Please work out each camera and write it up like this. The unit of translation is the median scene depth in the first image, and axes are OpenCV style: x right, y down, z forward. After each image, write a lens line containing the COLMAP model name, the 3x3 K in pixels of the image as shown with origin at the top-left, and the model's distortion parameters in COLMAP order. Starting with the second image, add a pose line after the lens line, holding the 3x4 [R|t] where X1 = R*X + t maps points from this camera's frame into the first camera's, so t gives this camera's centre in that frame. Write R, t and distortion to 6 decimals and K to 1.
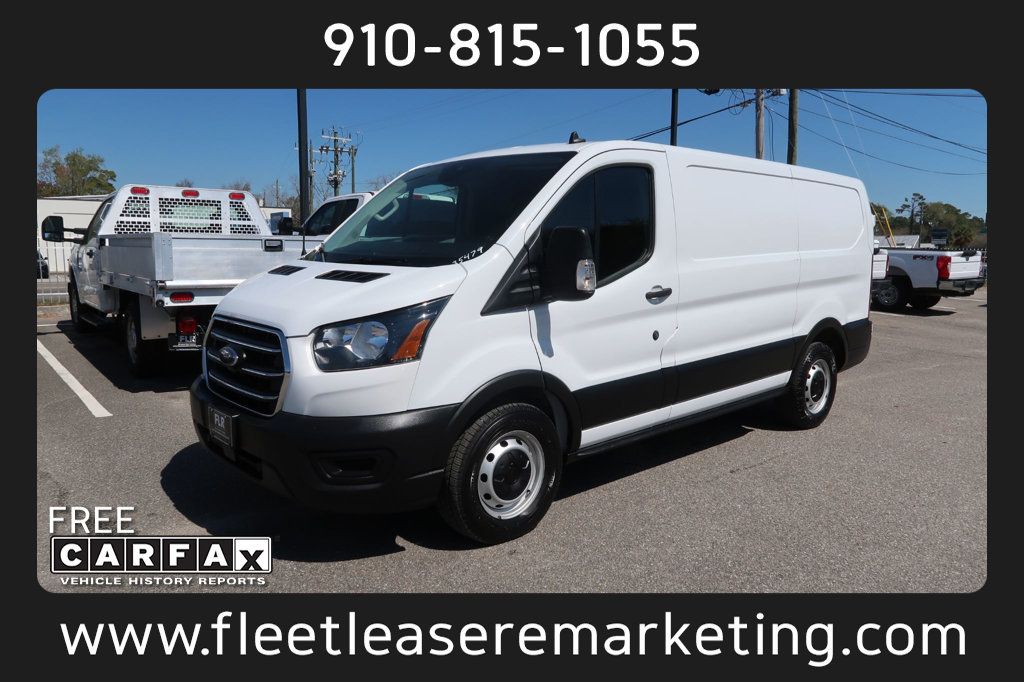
lens RADIAL K [[706.4, 0, 509.2], [0, 706.4, 340.8], [0, 0, 1]] dist [-0.029839, 0.010995]
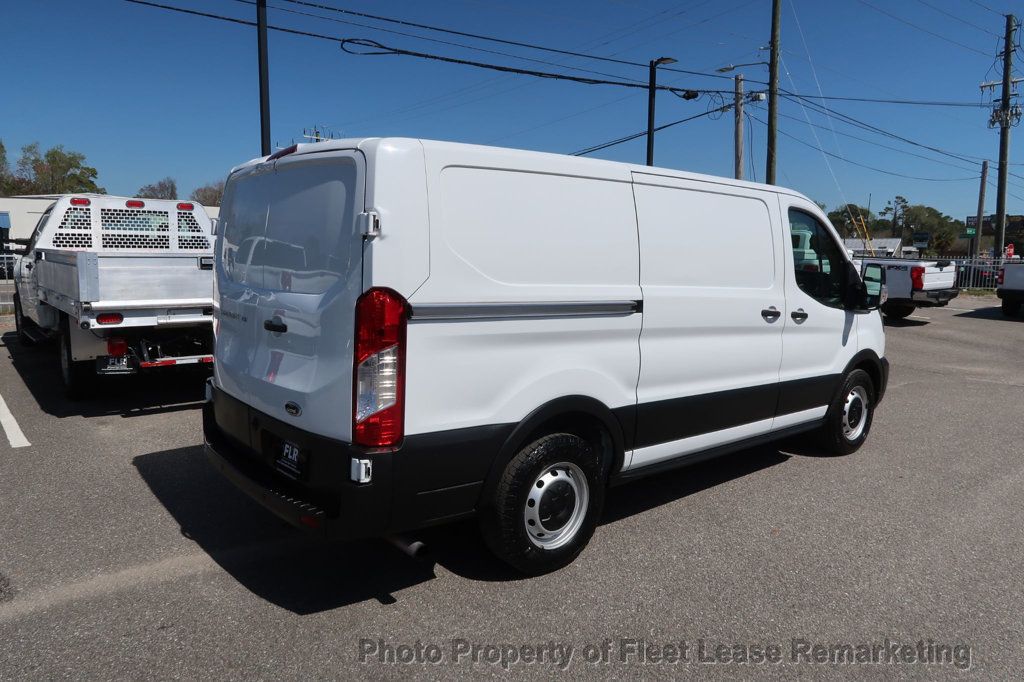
lens RADIAL K [[706.4, 0, 509.2], [0, 706.4, 340.8], [0, 0, 1]] dist [-0.029839, 0.010995]
pose [[0.999816, 0.003273, 0.018890, 0.040496], [-0.003279, 0.999995, 0.000283, -0.024493], [-0.018889, -0.000345, 0.999822, 0.030264]]
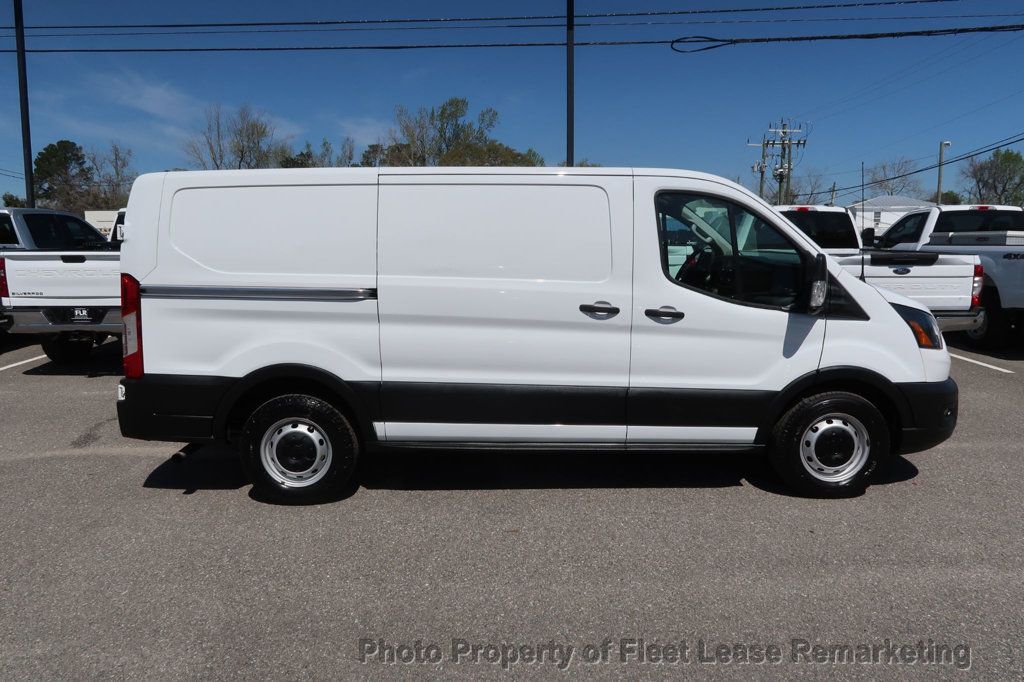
lens RADIAL K [[706.4, 0, 509.2], [0, 706.4, 340.8], [0, 0, 1]] dist [-0.029839, 0.010995]
pose [[0.783734, 0.071015, -0.617023, 0.499689], [-0.067097, 0.997309, 0.029557, -0.033999], [0.617461, 0.018235, 0.786390, 0.133710]]
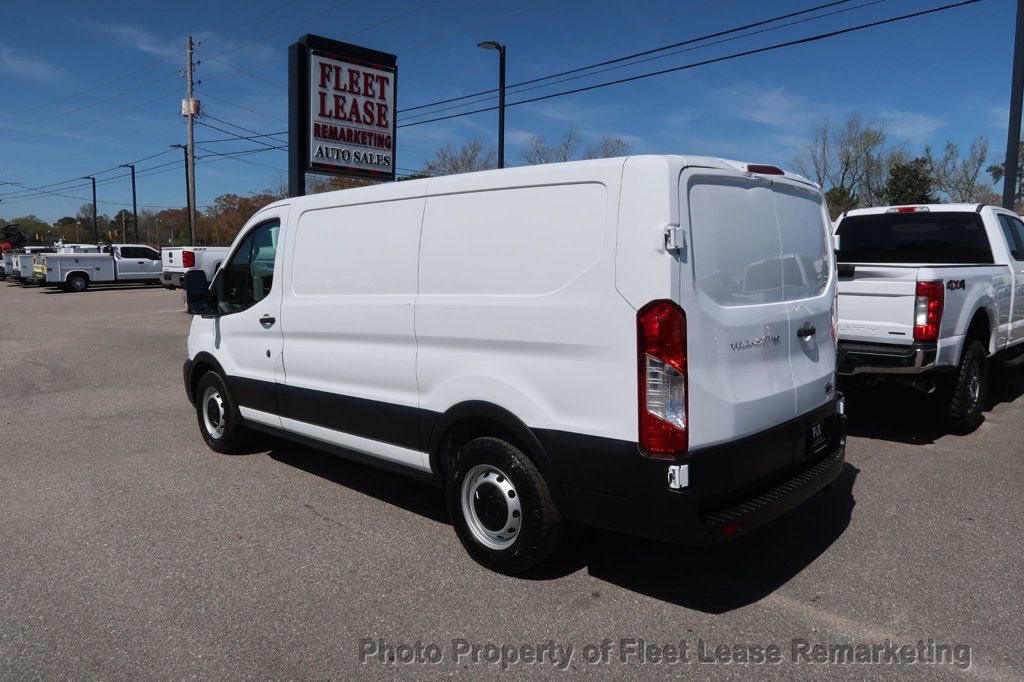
lens RADIAL K [[708.0, 0, 512.5], [0, 708.0, 320.0], [0, 0, 1]] dist [-0.022562, 0.001461]
pose [[0.077641, 0.078406, -0.993894, 0.703906], [-0.130022, 0.989185, 0.067878, -0.098714], [0.988467, 0.123958, 0.086996, 0.621344]]
